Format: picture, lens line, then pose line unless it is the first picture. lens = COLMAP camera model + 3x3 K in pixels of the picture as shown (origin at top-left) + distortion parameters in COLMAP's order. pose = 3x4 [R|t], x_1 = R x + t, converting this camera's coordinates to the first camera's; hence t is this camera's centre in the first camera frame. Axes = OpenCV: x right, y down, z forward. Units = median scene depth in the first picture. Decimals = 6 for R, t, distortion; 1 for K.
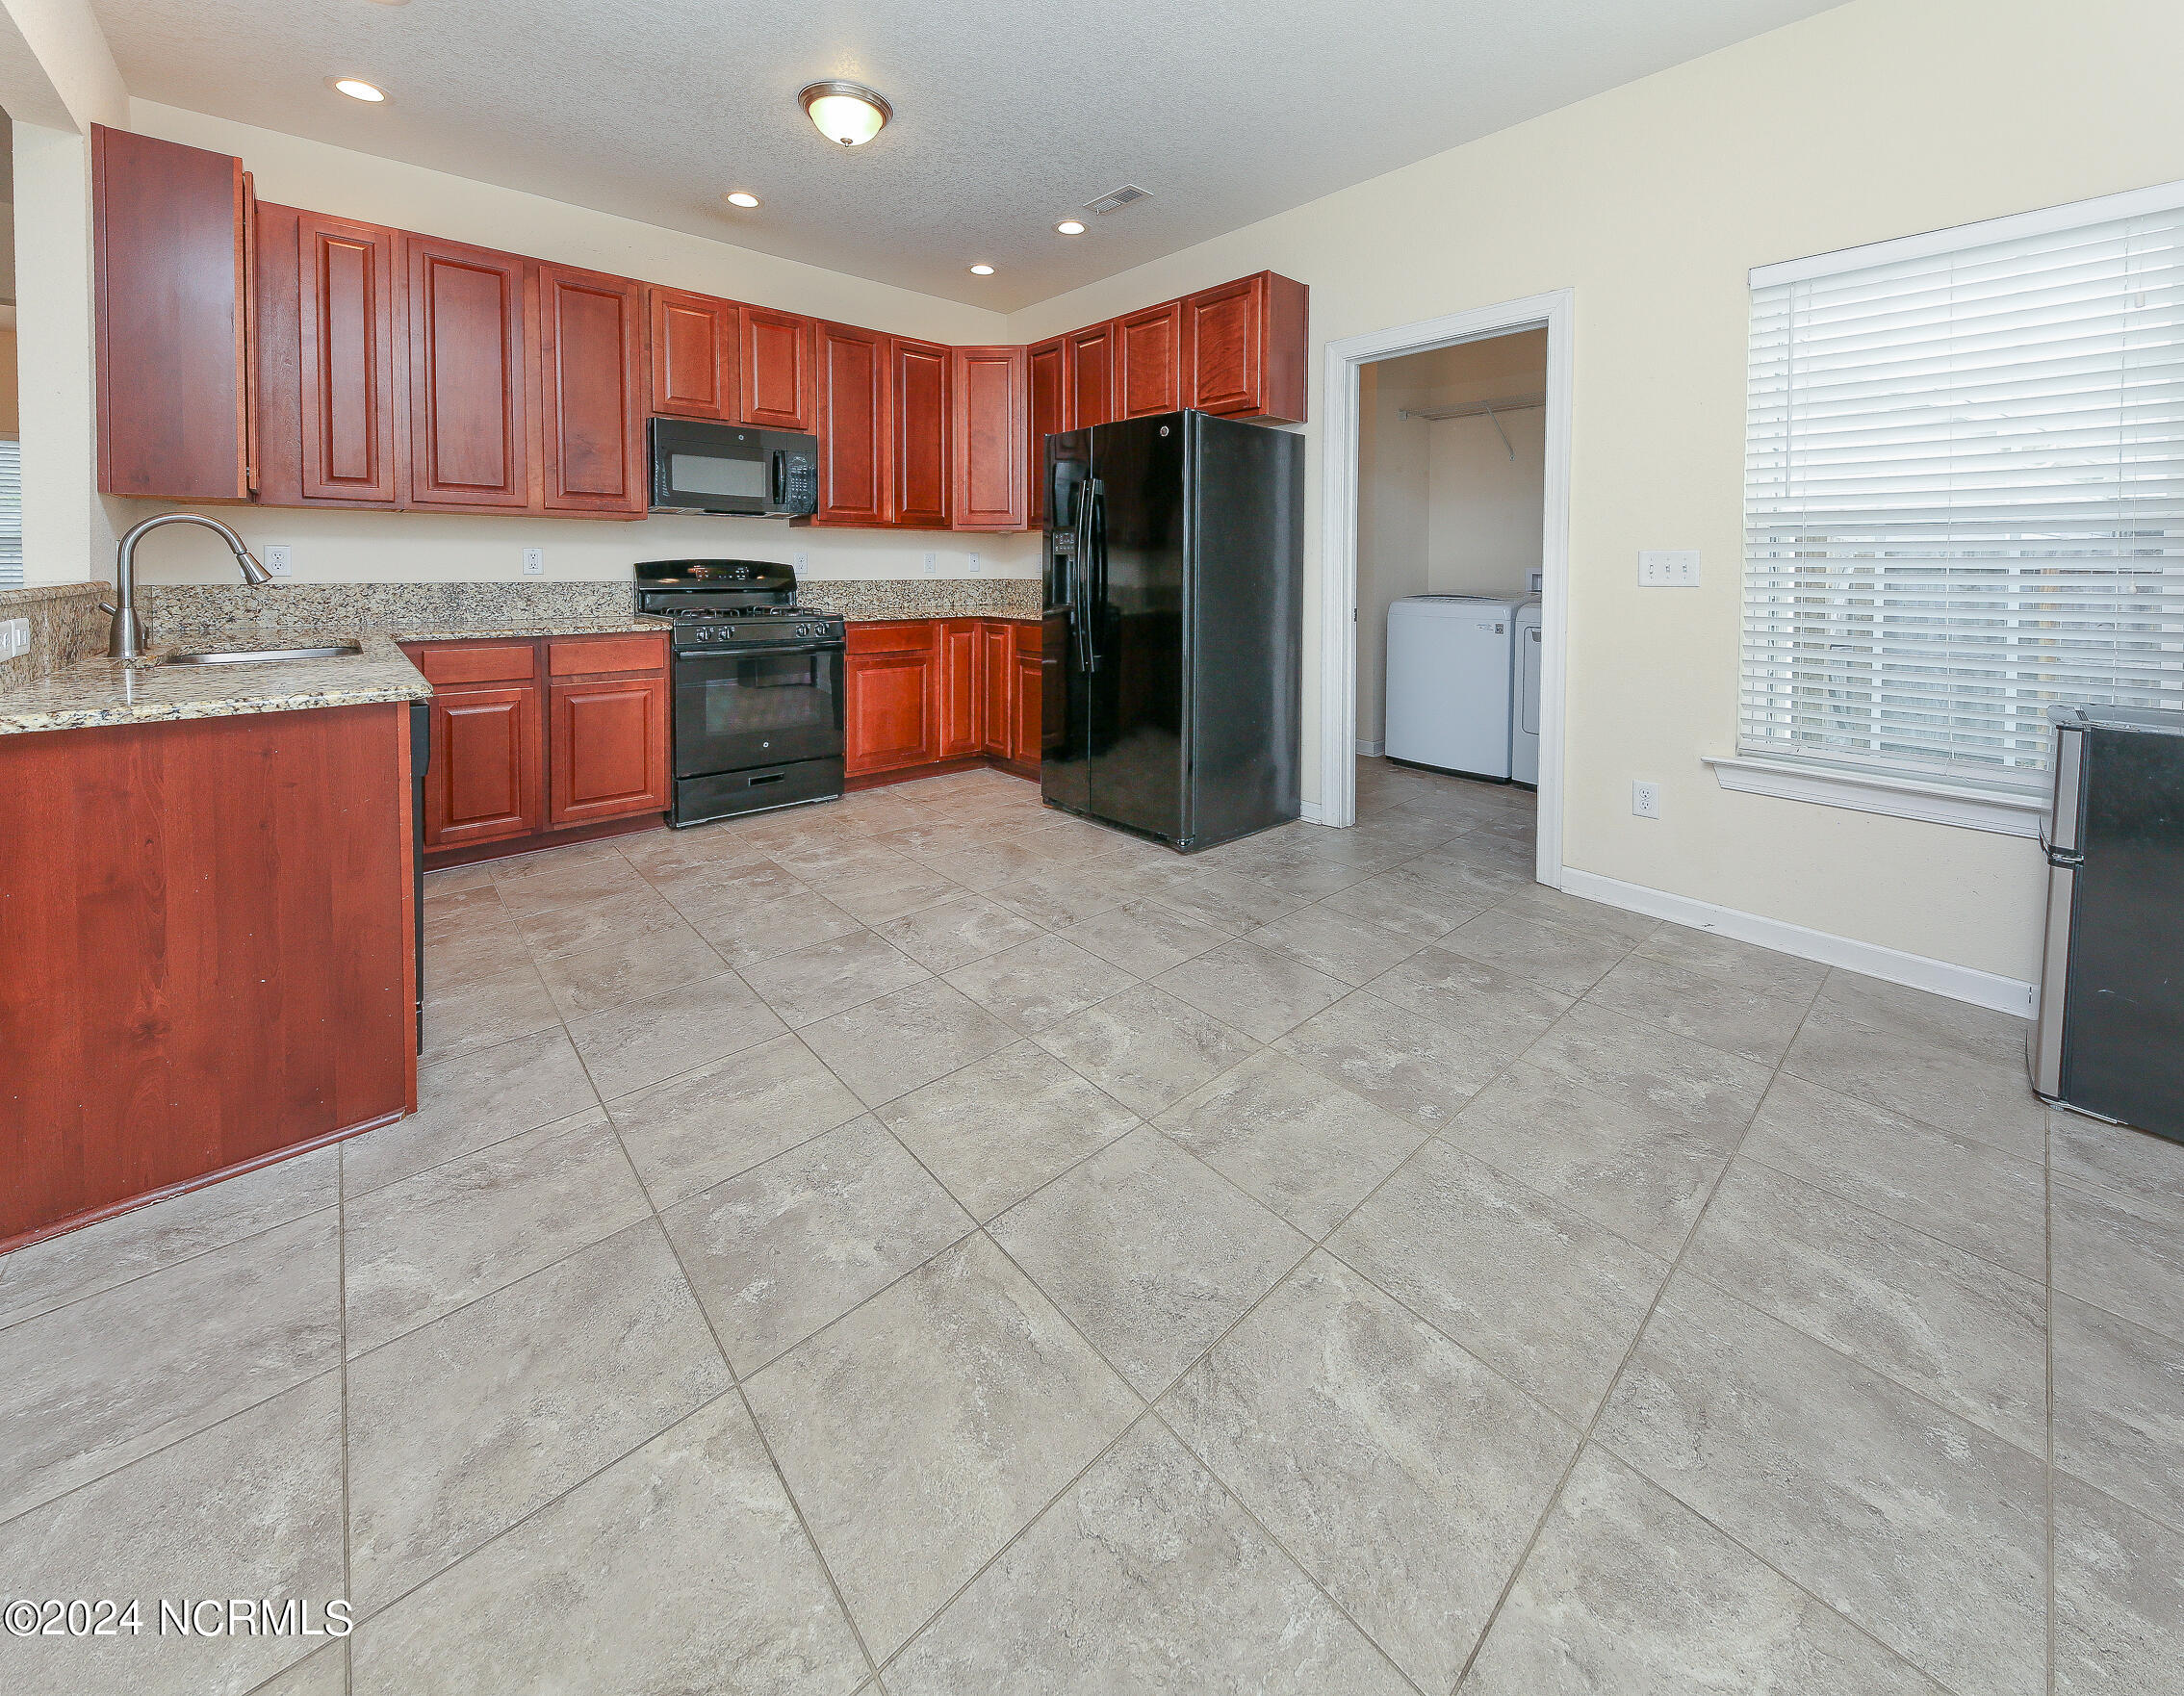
lens RADIAL K [[854.4, 0, 1085.0], [0, 854.4, 647.2], [0, 0, 1]] dist [0.019706, -0.005253]
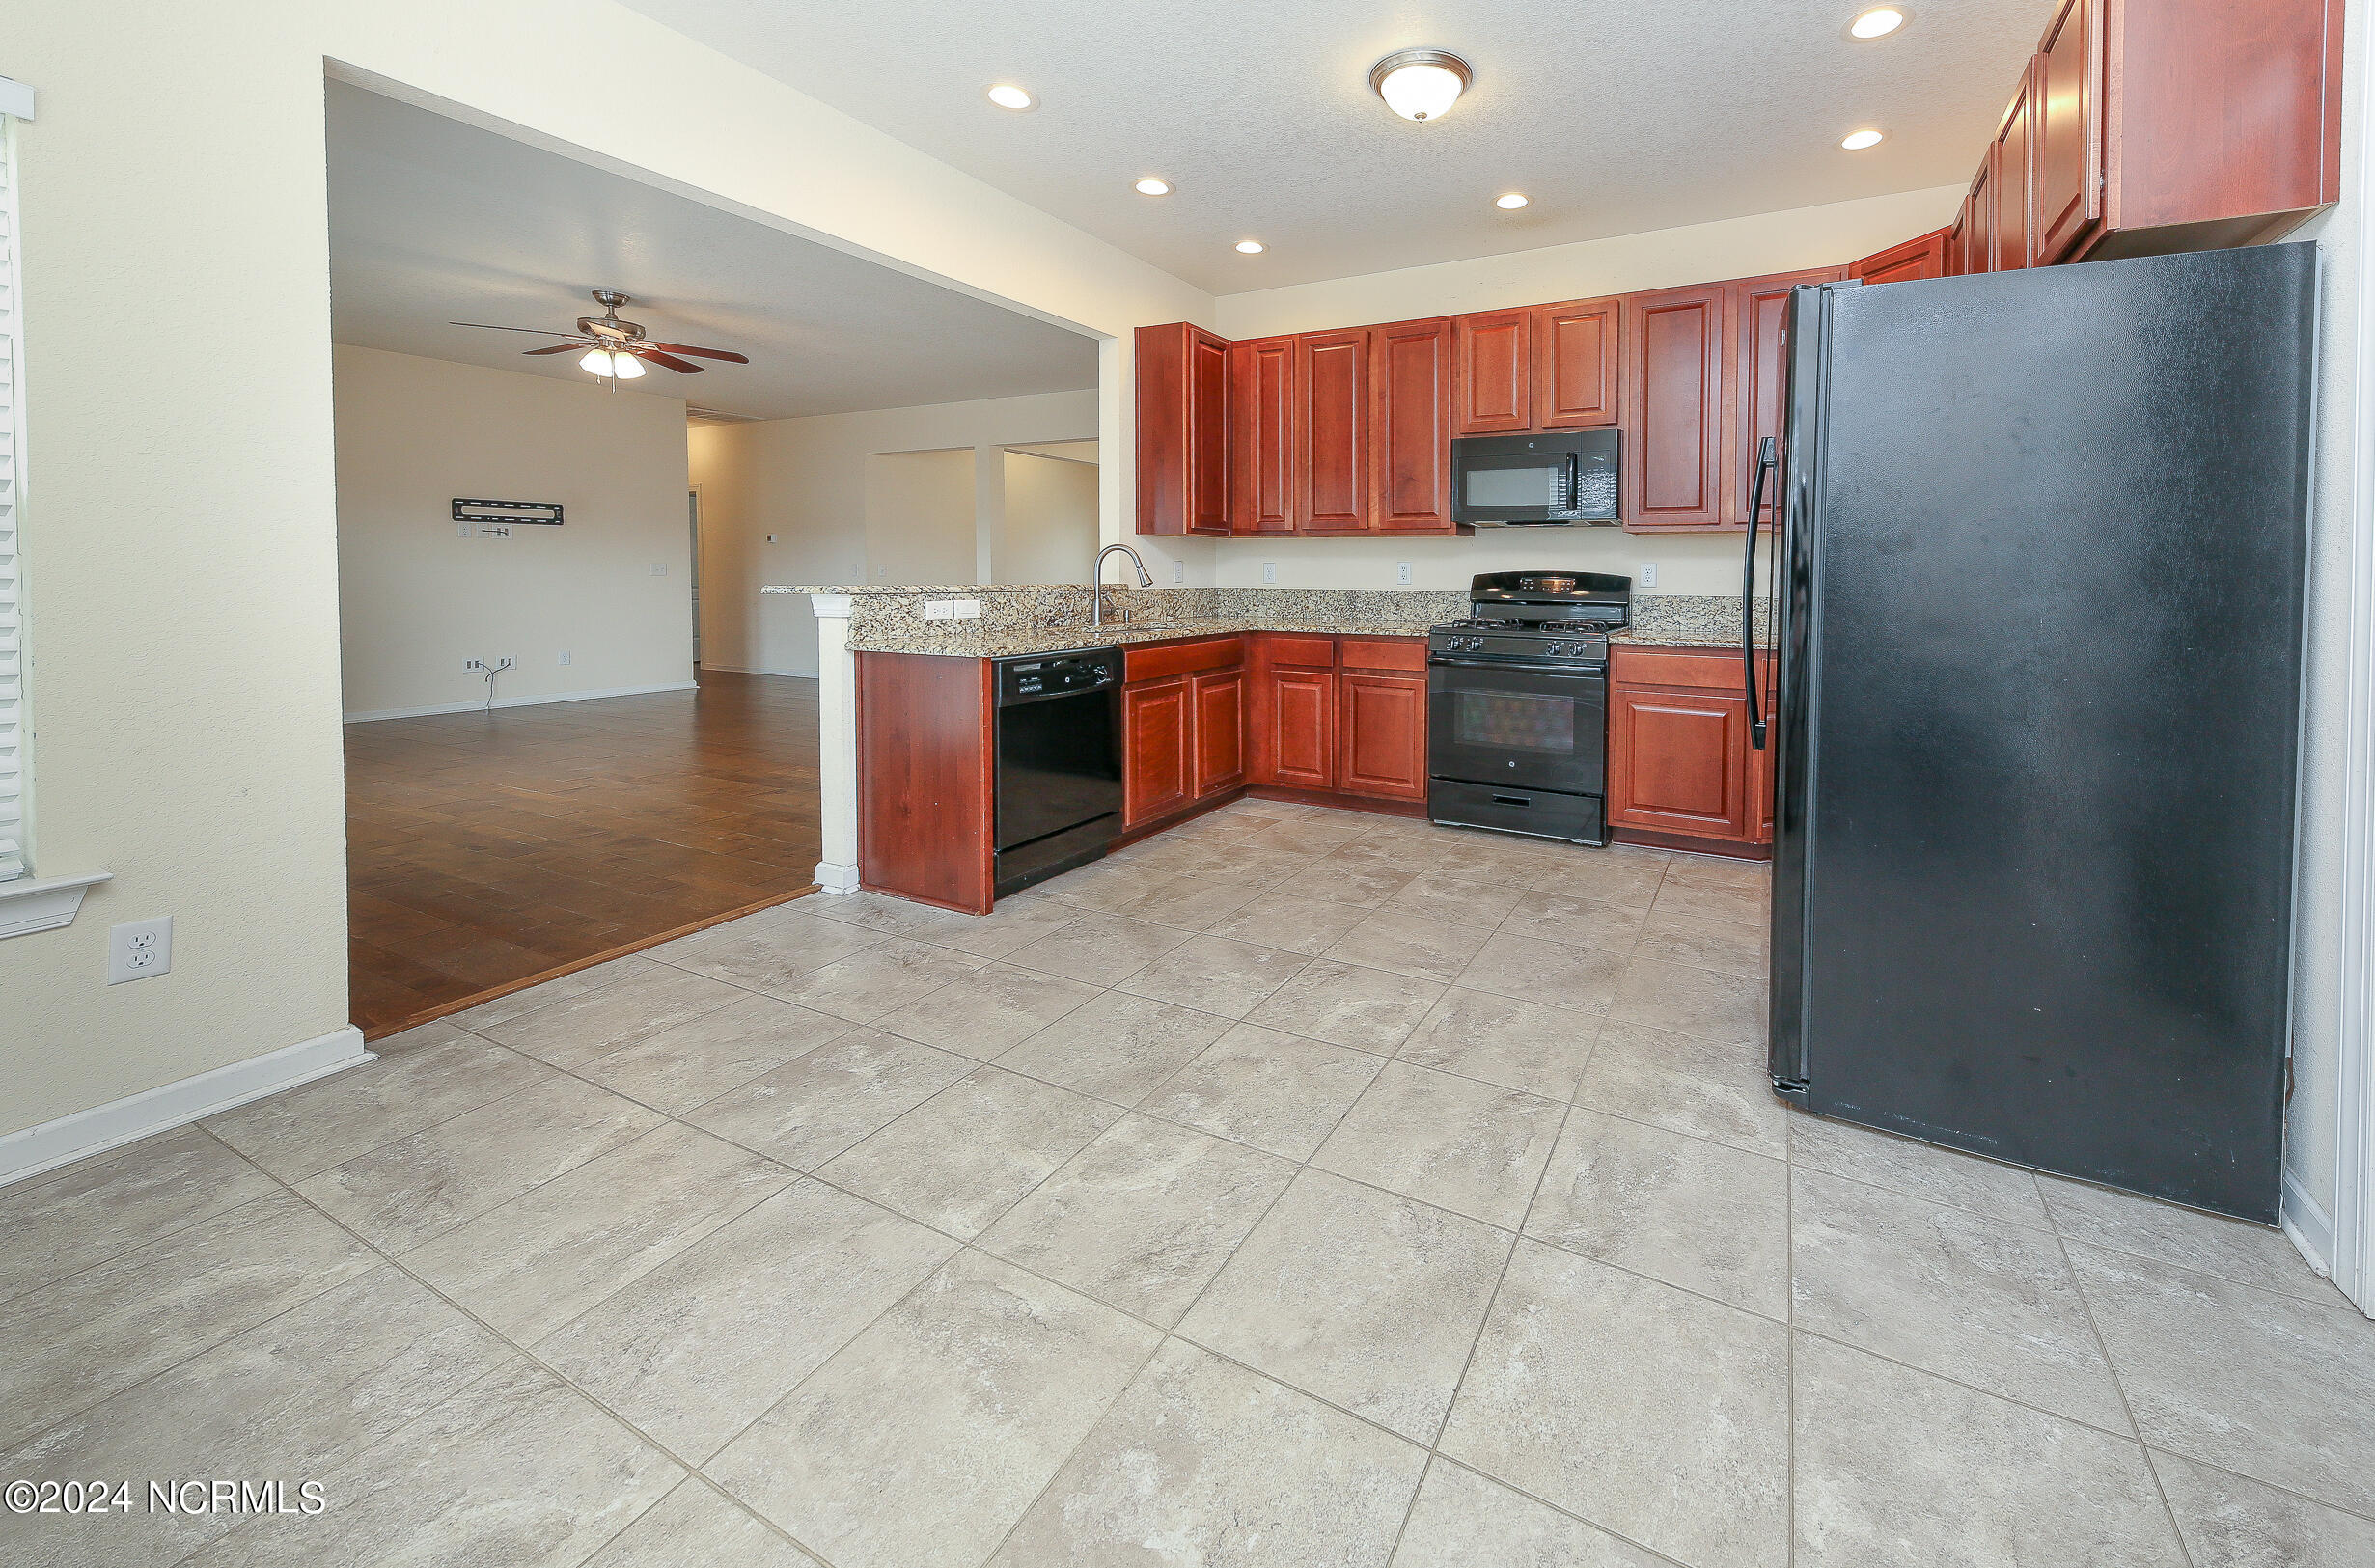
lens RADIAL K [[867.6, 0, 1351.2], [0, 867.6, 643.0], [0, 0, 1]] dist [0.014713, -0.003582]
pose [[0.393106, 0.072032, -0.916667, 0.911558], [-0.093633, 0.994880, 0.038024, -0.084783], [0.914713, 0.070883, 0.397838, 0.929617]]
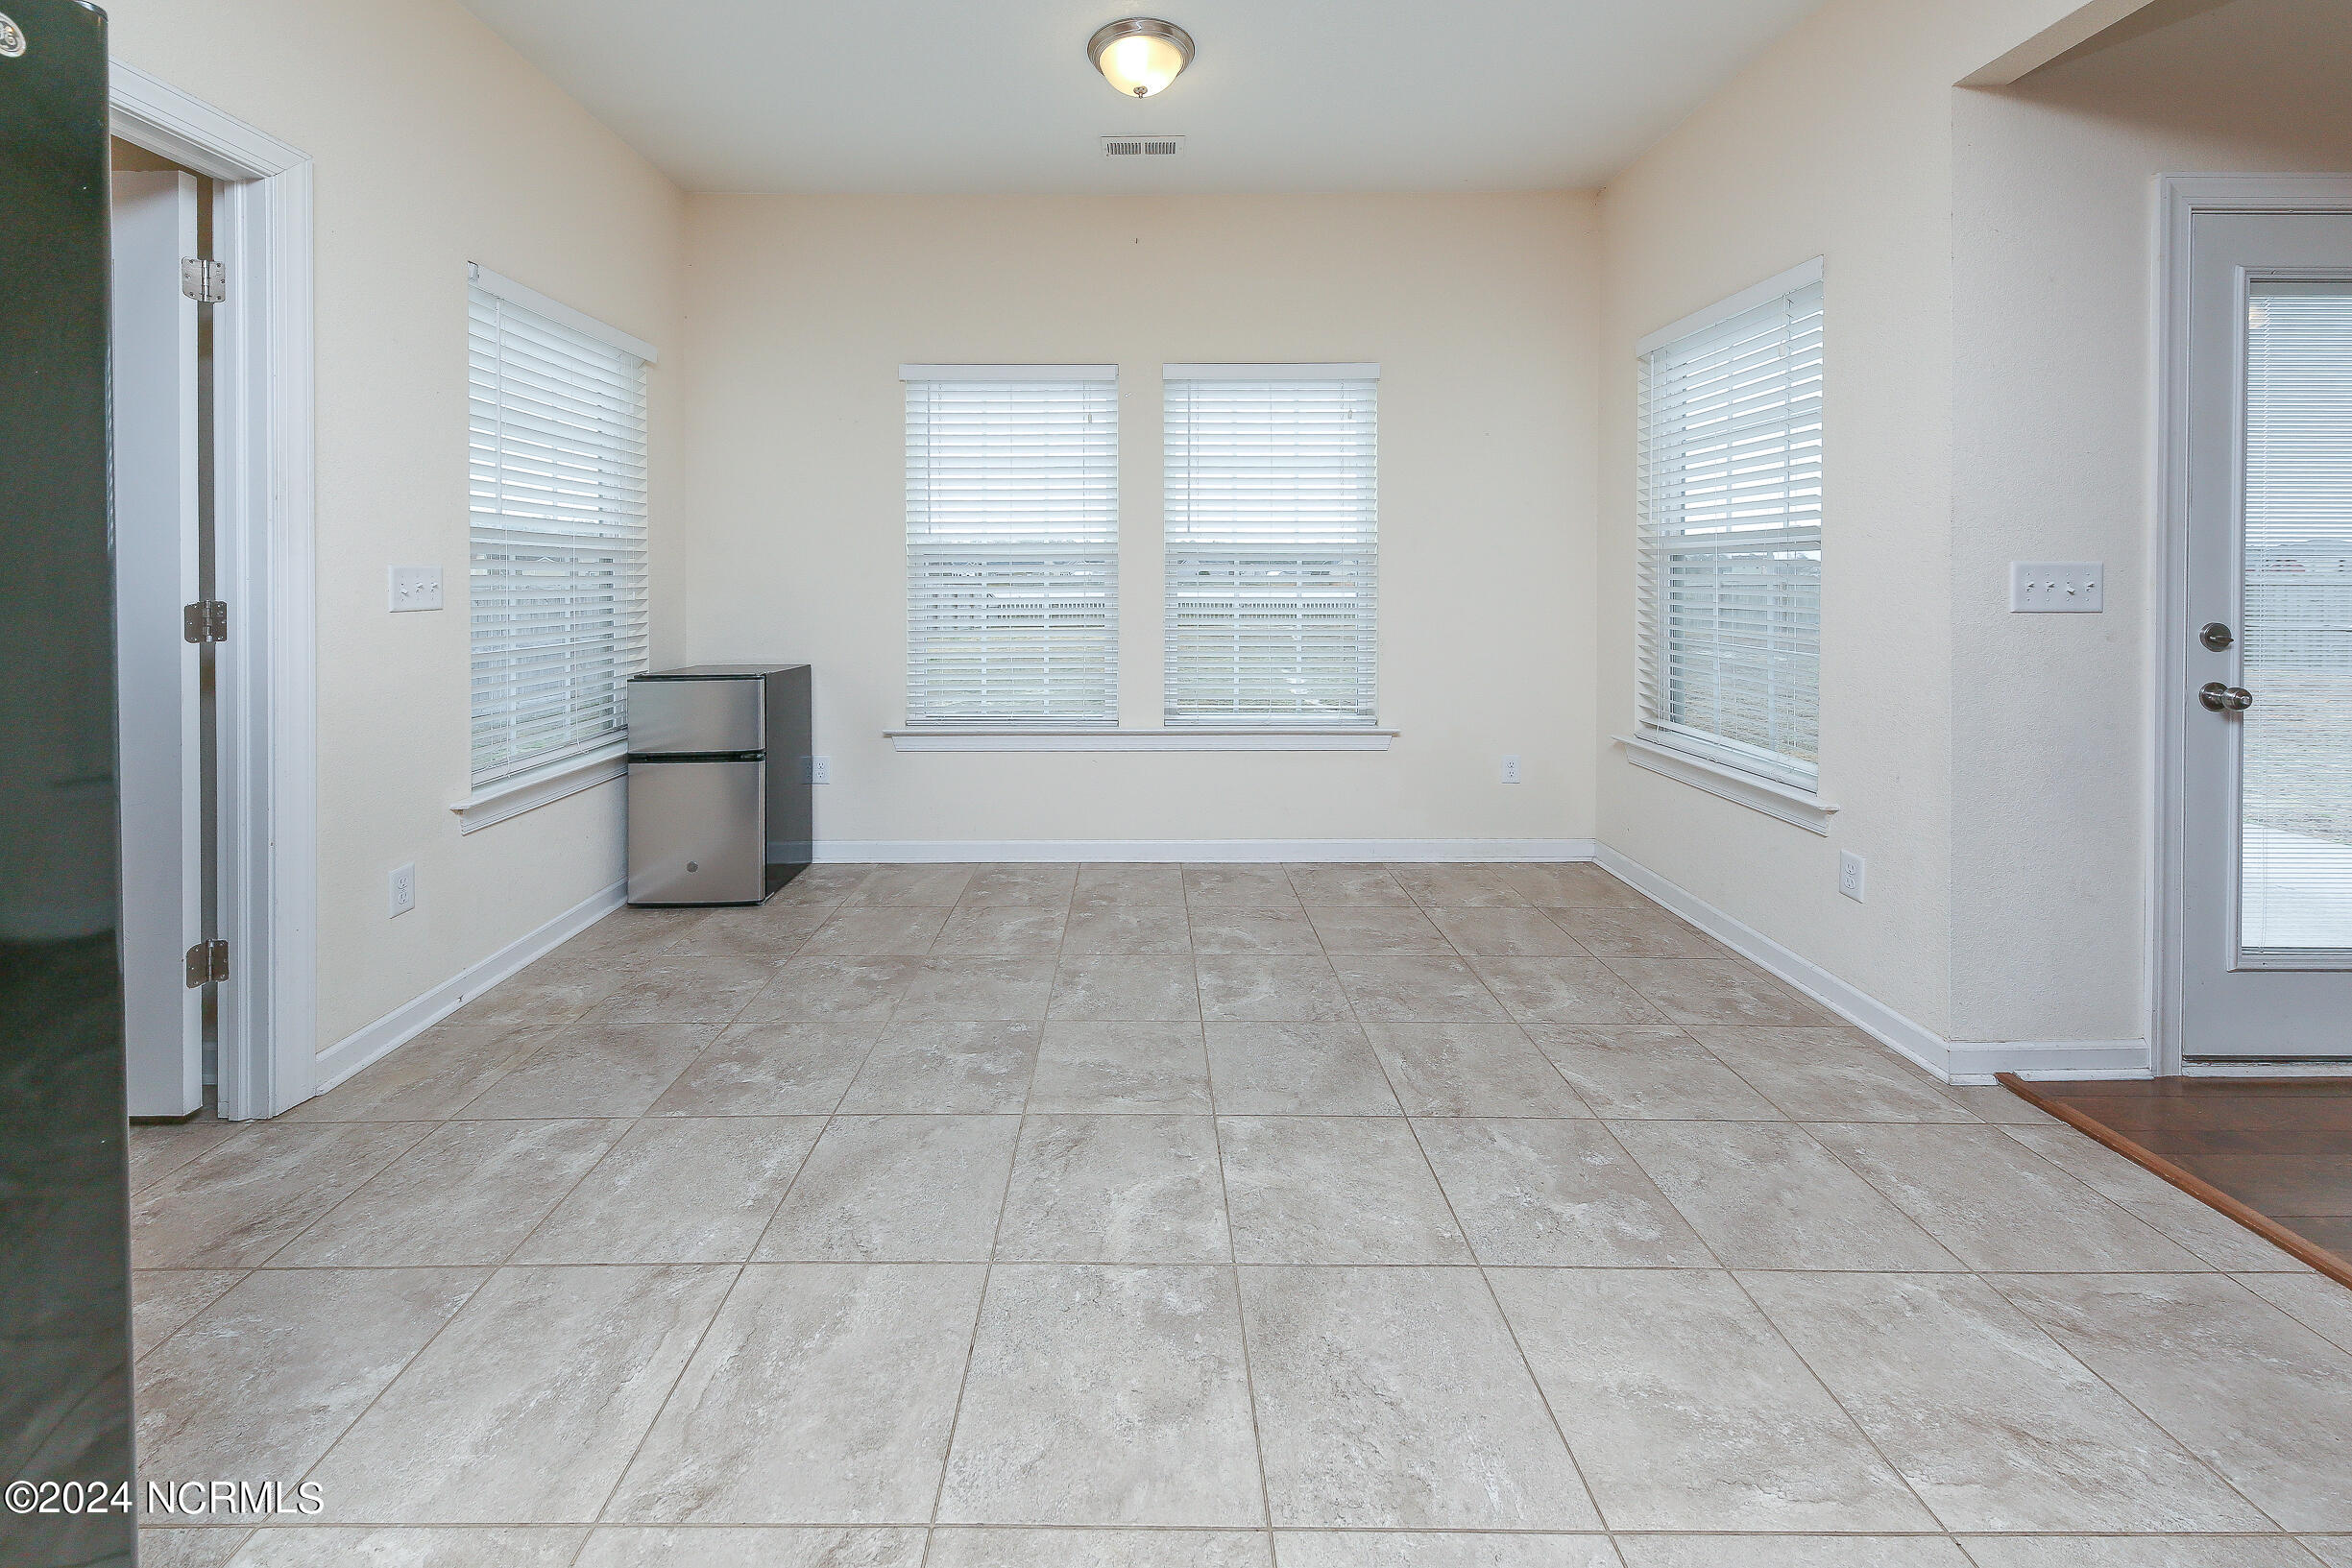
lens RADIAL K [[880.0, 0, 1110.0], [0, 880.0, 590.4], [0, 0, 1]] dist [0.018283, -0.004682]
pose [[-0.734413, -0.012358, 0.678590, -0.546572], [0.063826, 0.994146, 0.087181, -0.186432], [-0.675695, 0.107338, -0.729325, 1.751134]]
